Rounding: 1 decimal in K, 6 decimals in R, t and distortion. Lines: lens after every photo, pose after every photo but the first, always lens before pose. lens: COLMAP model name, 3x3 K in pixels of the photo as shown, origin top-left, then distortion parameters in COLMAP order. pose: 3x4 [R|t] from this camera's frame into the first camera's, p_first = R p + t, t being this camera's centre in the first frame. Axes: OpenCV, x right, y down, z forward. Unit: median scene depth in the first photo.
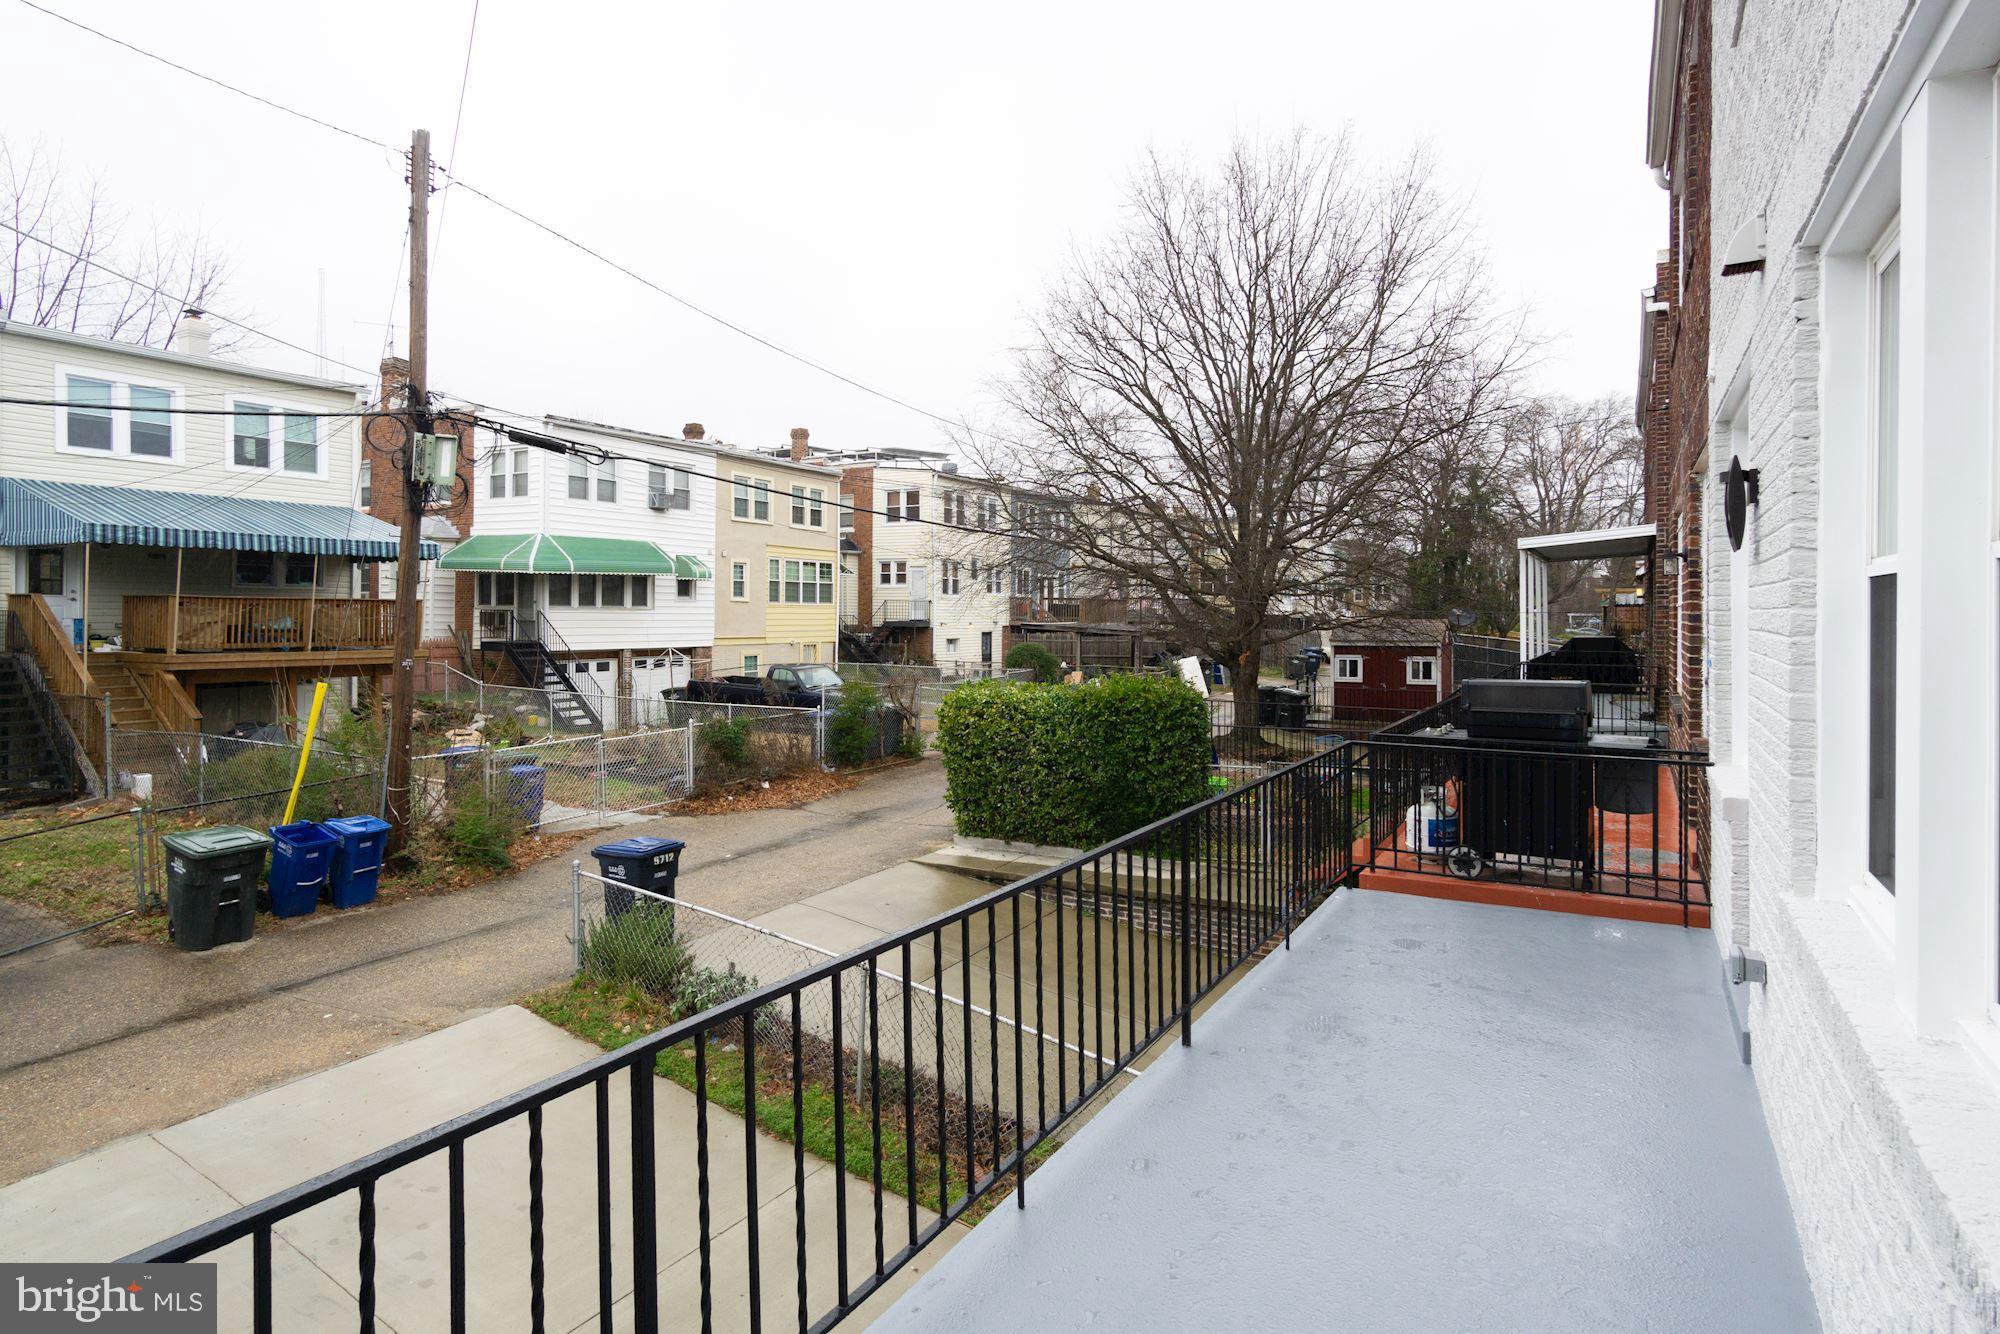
lens RADIAL K [[1103.8, 0, 1007.0], [0, 1103.8, 656.8], [0, 0, 1]] dist [-0.001016, 0.000387]
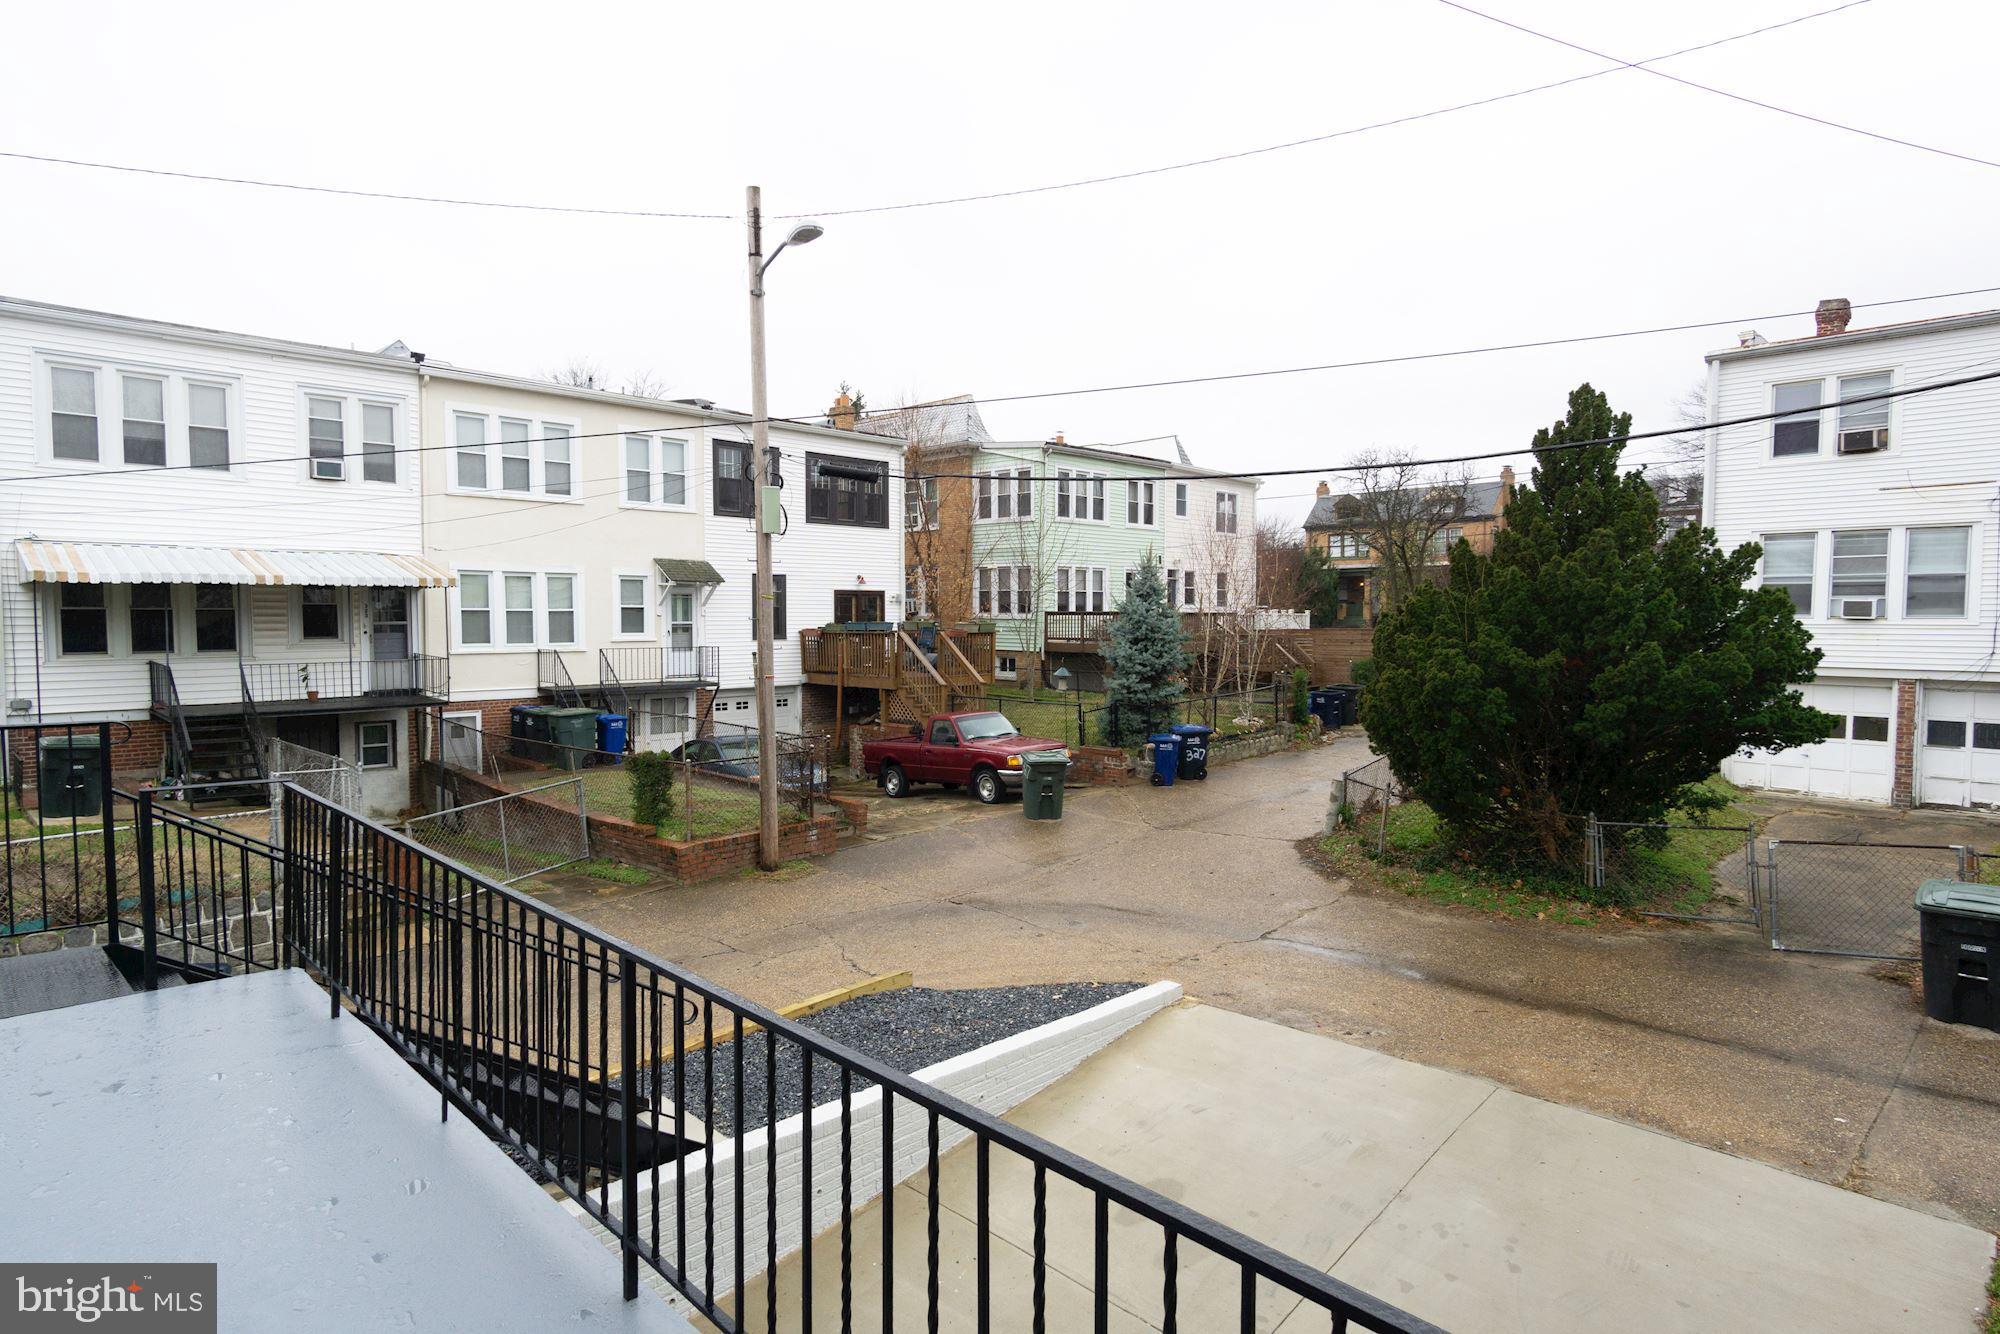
lens RADIAL K [[1103.8, 0, 1007.0], [0, 1103.8, 656.8], [0, 0, 1]] dist [-0.001016, 0.000387]
pose [[-0.289602, 0.033184, -0.956572, 0.362468], [-0.040753, 0.998065, 0.046961, -0.031699], [0.956279, 0.052583, -0.287690, 0.688733]]
